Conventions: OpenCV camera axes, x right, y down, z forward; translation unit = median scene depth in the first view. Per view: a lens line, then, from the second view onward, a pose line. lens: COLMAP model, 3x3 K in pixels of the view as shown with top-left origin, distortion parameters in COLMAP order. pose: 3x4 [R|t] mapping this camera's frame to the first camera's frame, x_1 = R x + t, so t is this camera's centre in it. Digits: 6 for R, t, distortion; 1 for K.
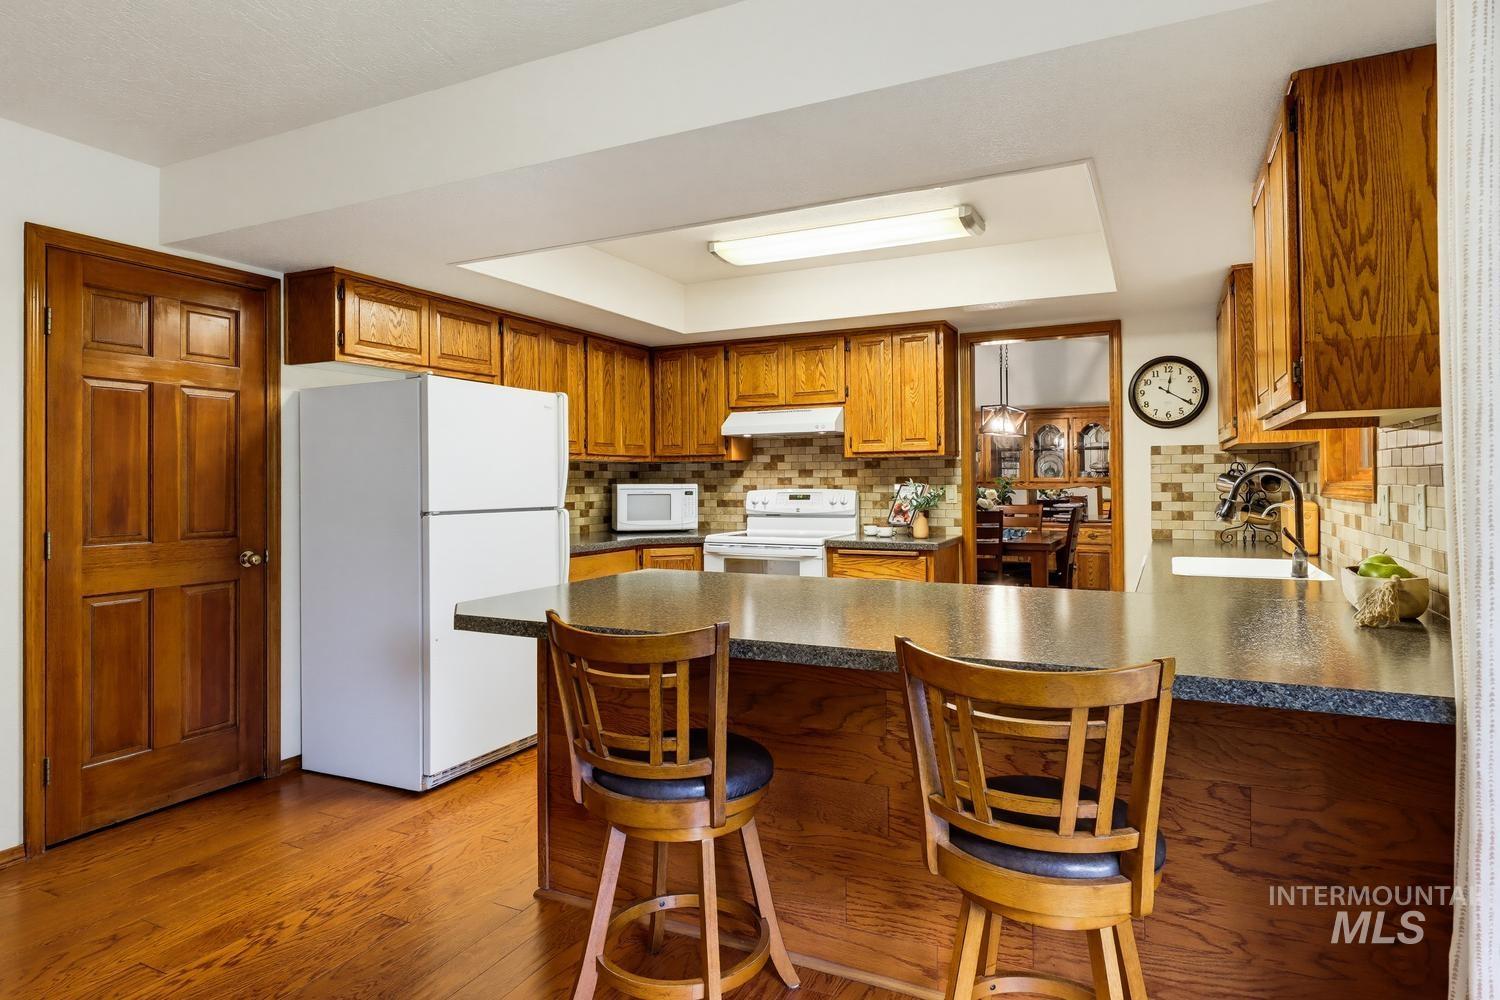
lens RADIAL K [[827.4, 0, 761.0], [0, 827.4, 473.3], [0, 0, 1]] dist [0.002097, 0.000371]
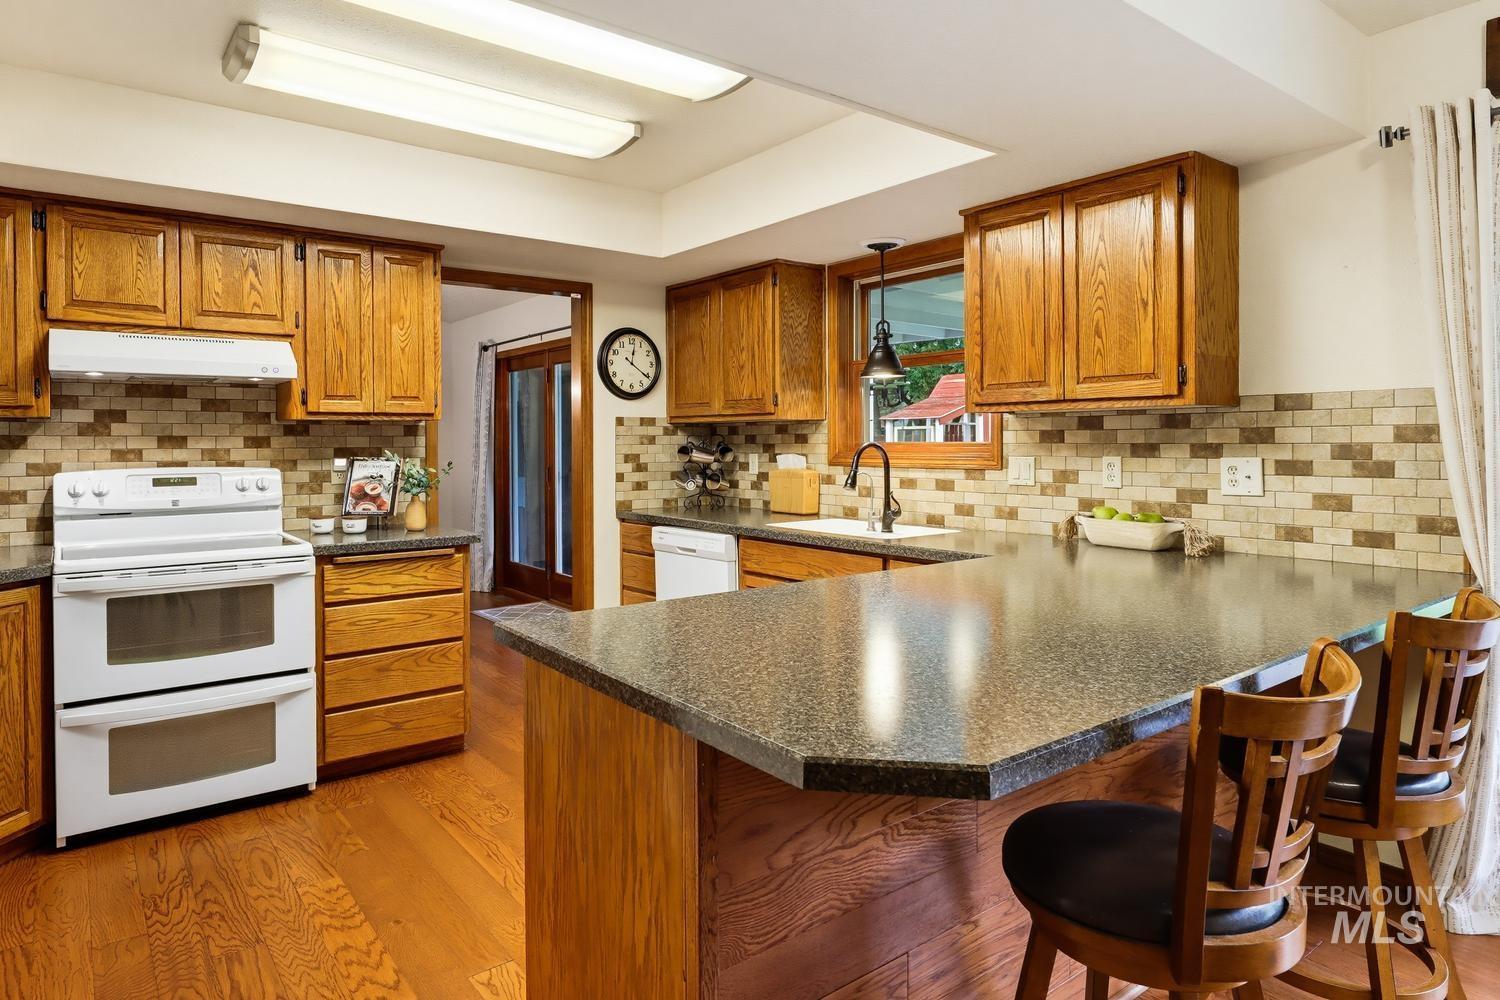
lens RADIAL K [[868.5, 0, 707.5], [0, 868.5, 448.9], [0, 0, 1]] dist [0.001589, -0.000231]
pose [[0.463417, -0.002940, 0.886135, -0.440412], [-0.007282, 0.999948, 0.007126, -0.003198], [-0.886110, -0.009755, 0.463372, 0.468306]]
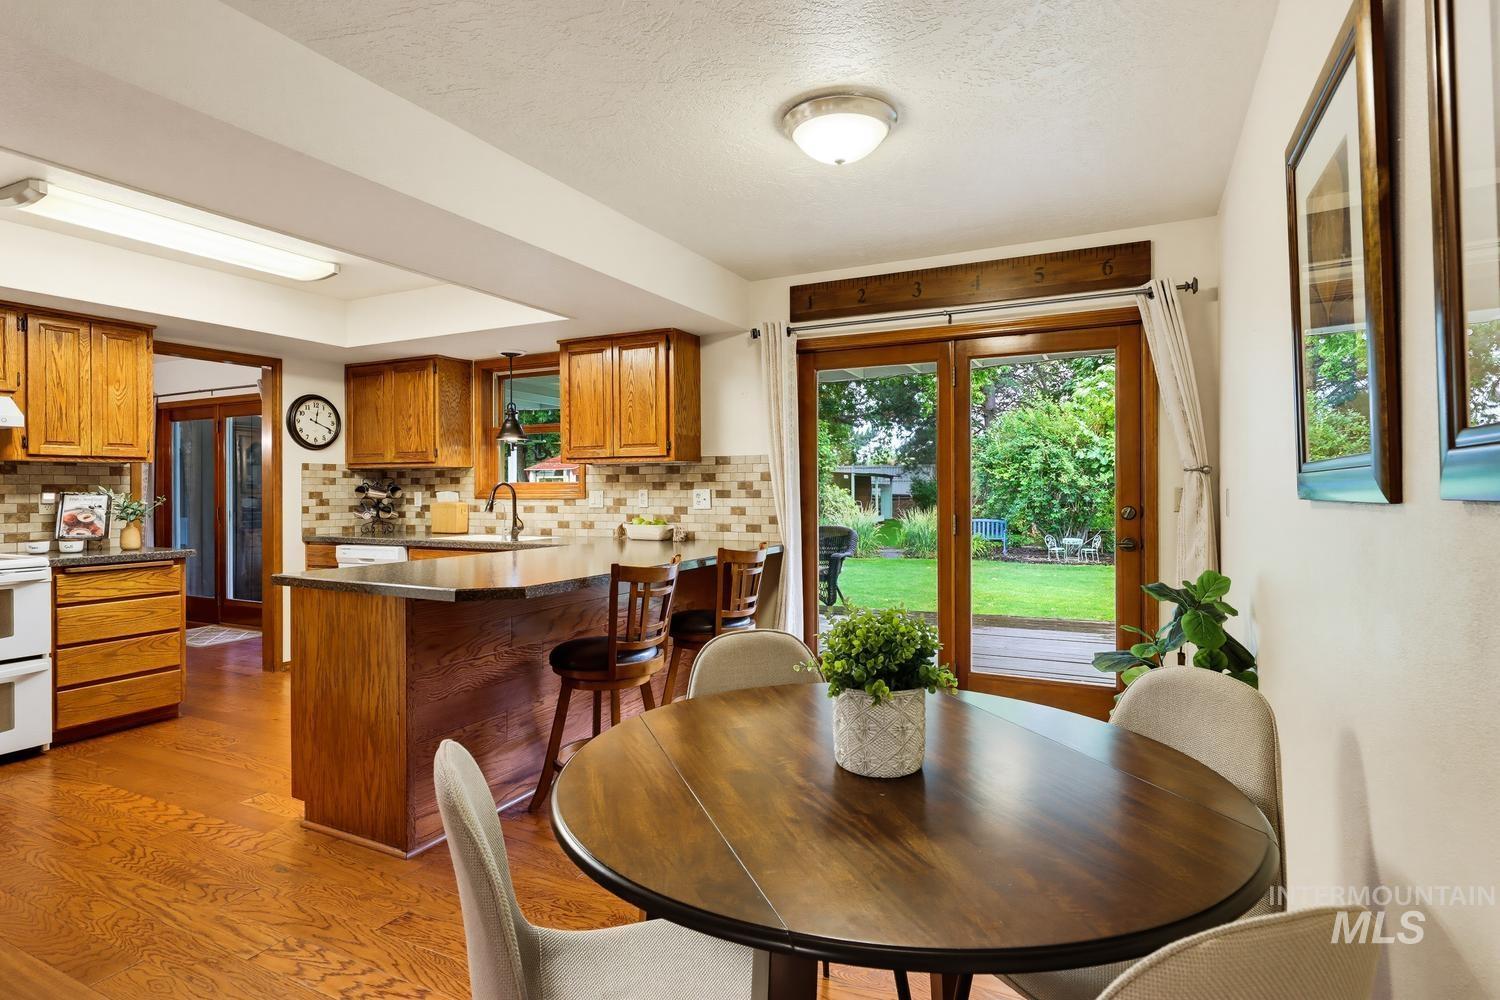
lens RADIAL K [[776.1, 0, 750.6], [0, 776.1, 490.1], [0, 0, 1]] dist [0.001559, -0.000625]
pose [[0.011040, 0.006677, 0.999917, -0.796514], [-0.005838, 0.999961, -0.006613, 0.014037], [-0.999922, -0.005765, 0.011079, 0.327095]]
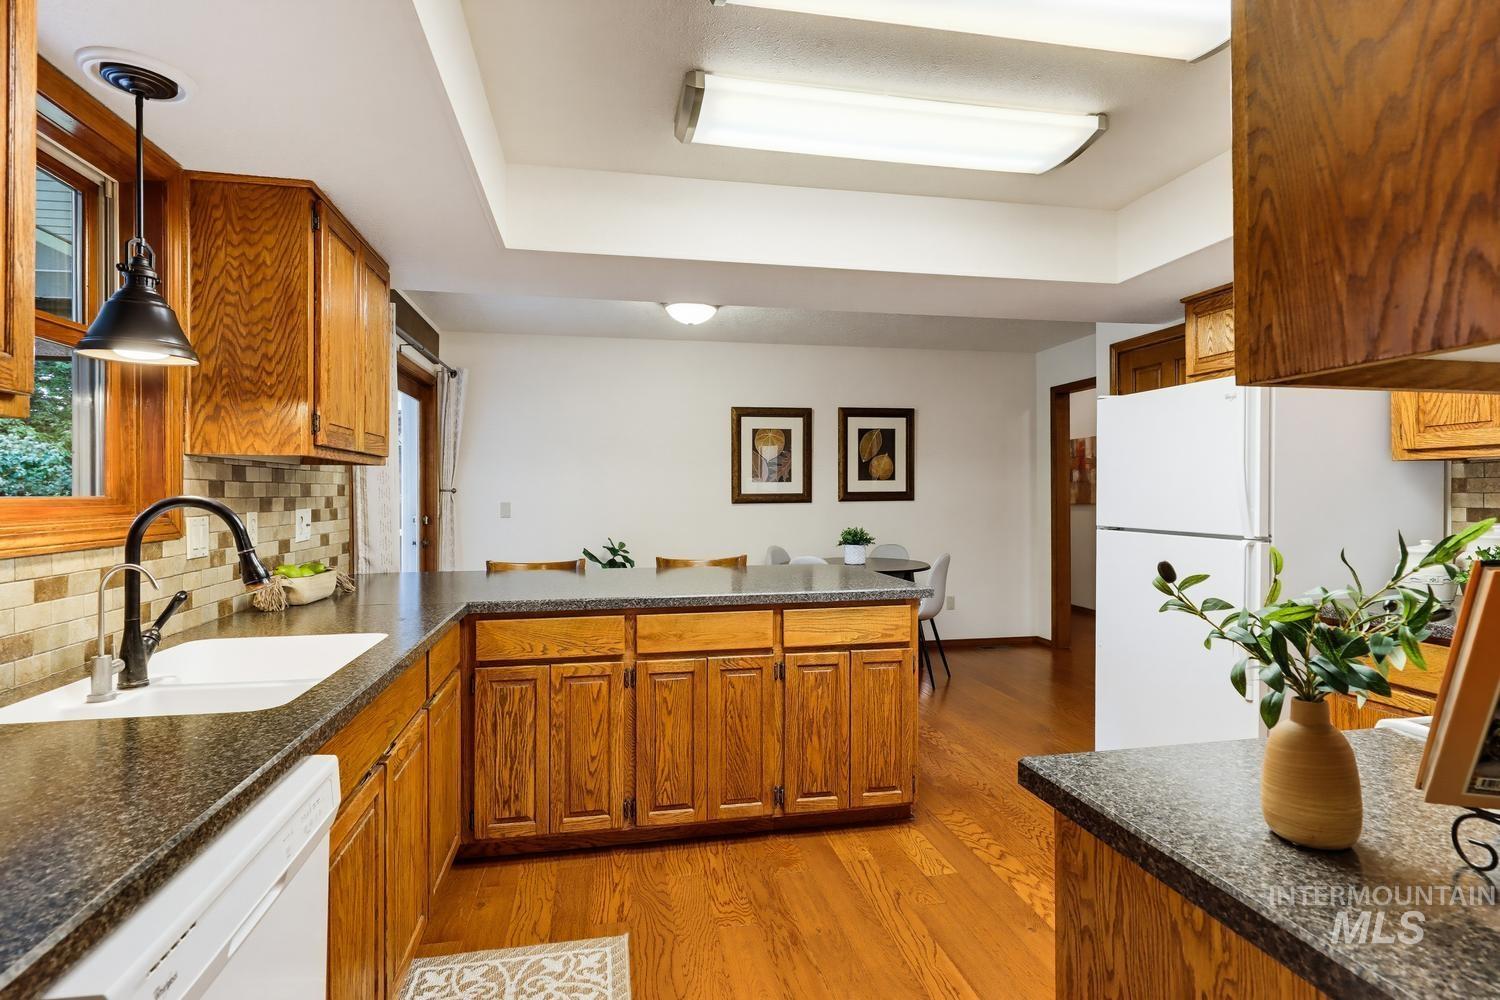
lens RADIAL K [[777.7, 0, 754.5], [0, 777.7, 490.4], [0, 0, 1]] dist [0.000964, -0.000316]
pose [[-0.794785, 0.008513, -0.606832, 0.465703], [0.015517, 0.999860, -0.006296, -0.000179], [0.606693, -0.014420, -0.794805, 1.236422]]
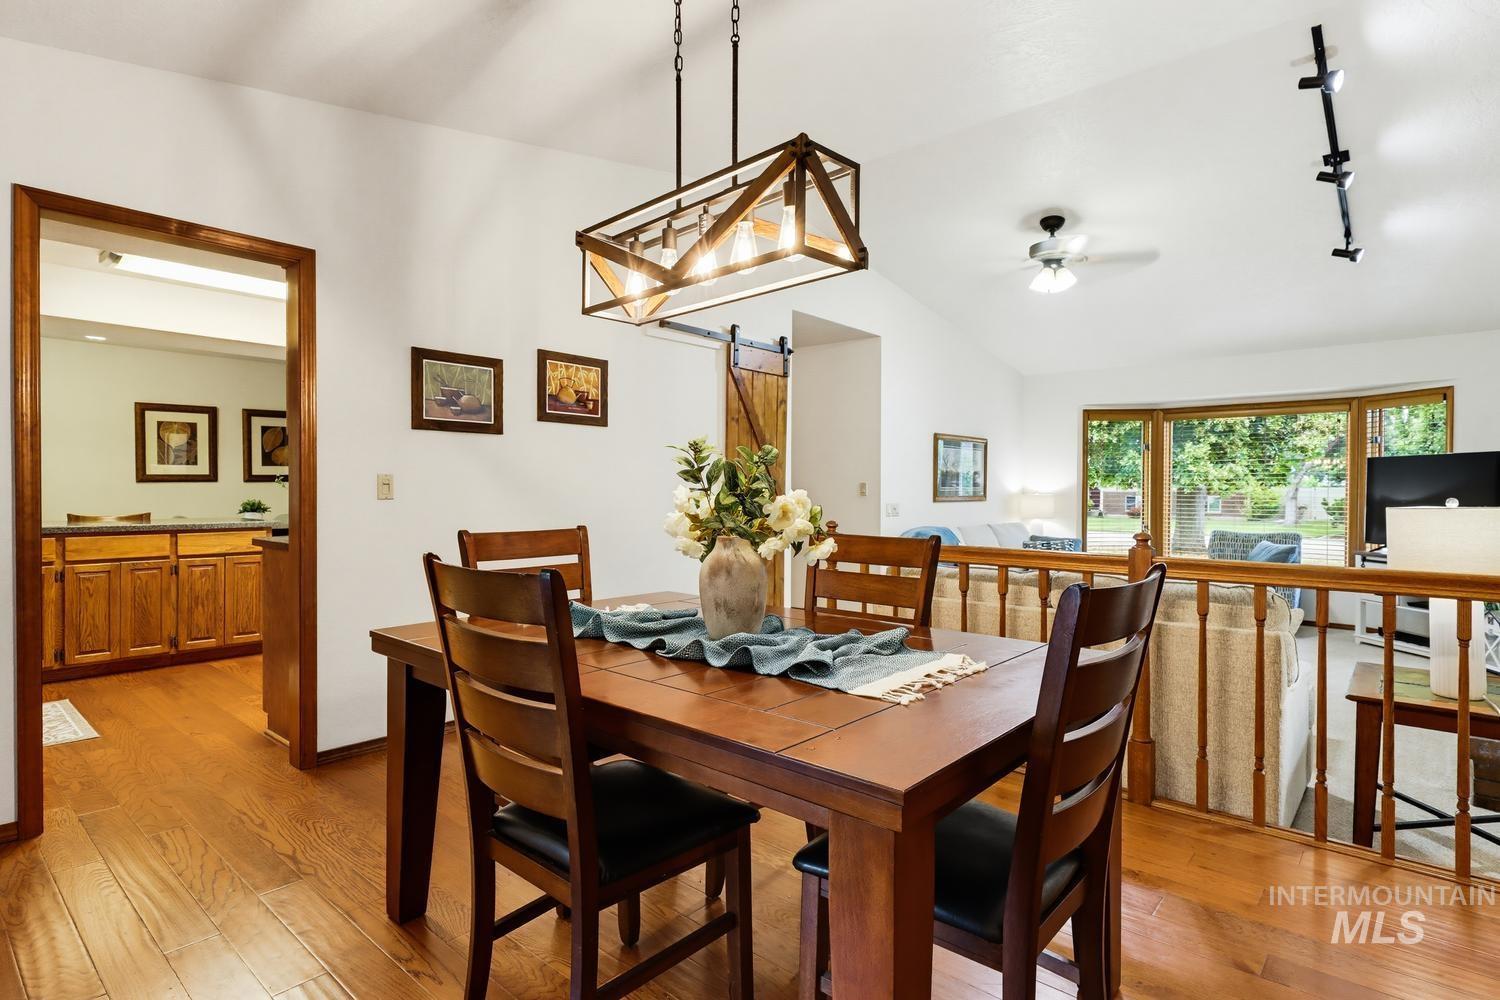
lens RADIAL K [[767.6, 0, 755.7], [0, 767.6, 497.7], [0, 0, 1]] dist [0.005435, -0.001253]
pose [[-0.261175, 0.016637, -0.965148, 0.941662], [0.007280, 0.999857, 0.015265, 0.034758], [0.965264, -0.003040, -0.261259, 1.876853]]
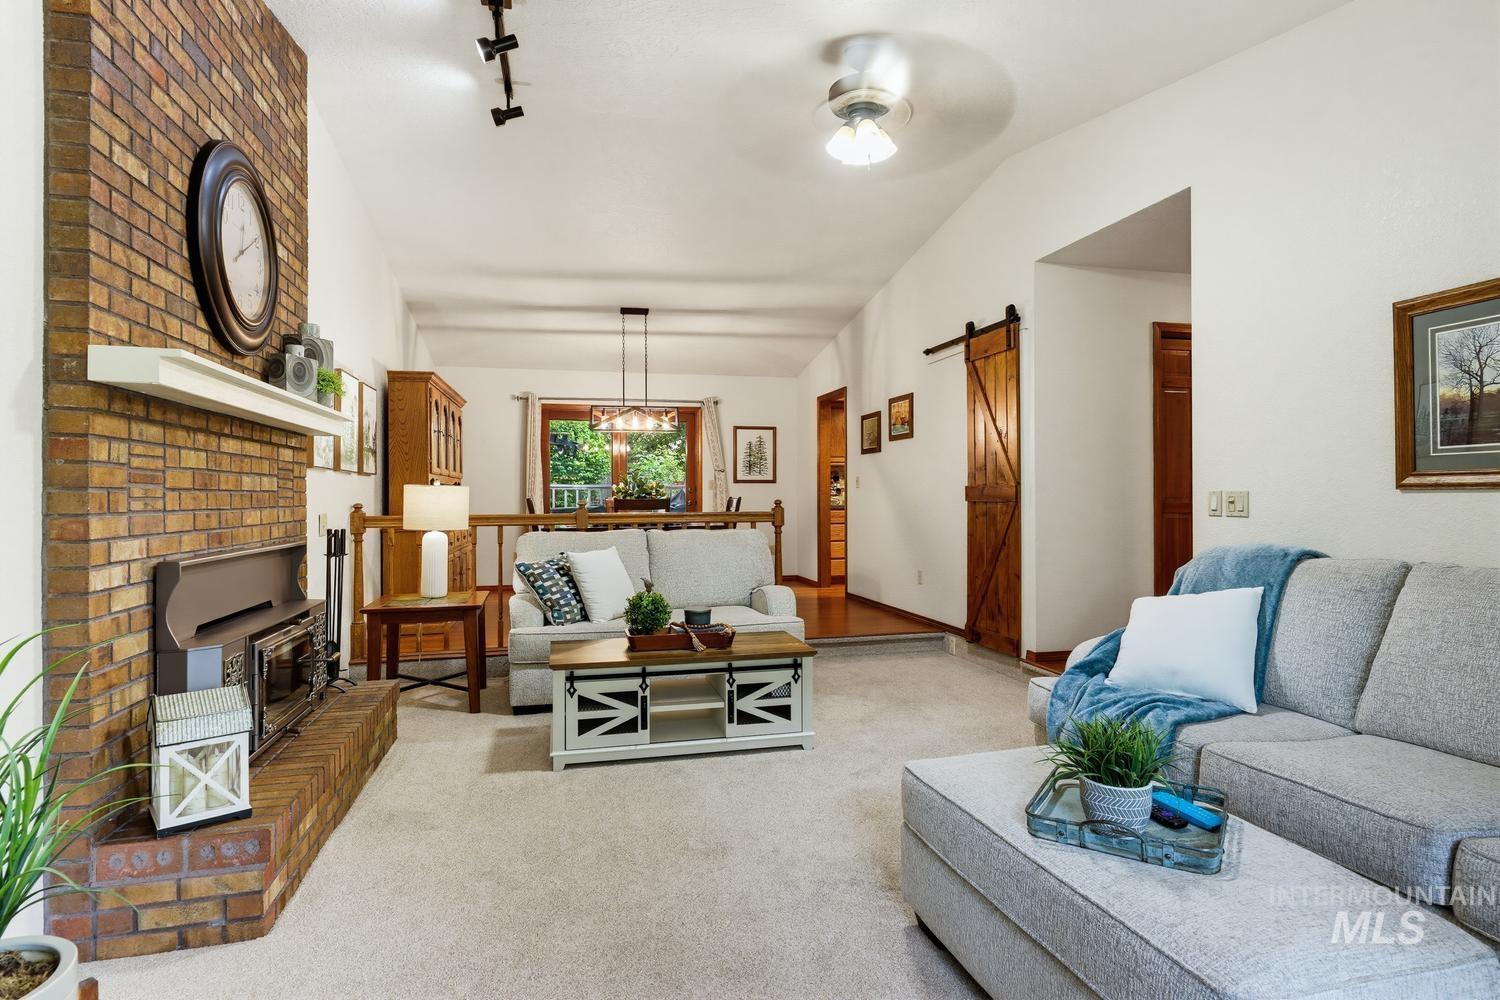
lens RADIAL K [[787.4, 0, 745.7], [0, 787.4, 500.4], [0, 0, 1]] dist [0.001399, 0.000212]
pose [[-0.634917, 0.007733, 0.772541, -1.014574], [0.003403, 0.999968, -0.007213, 0.087928], [-0.772572, -0.001950, -0.634924, 2.657201]]
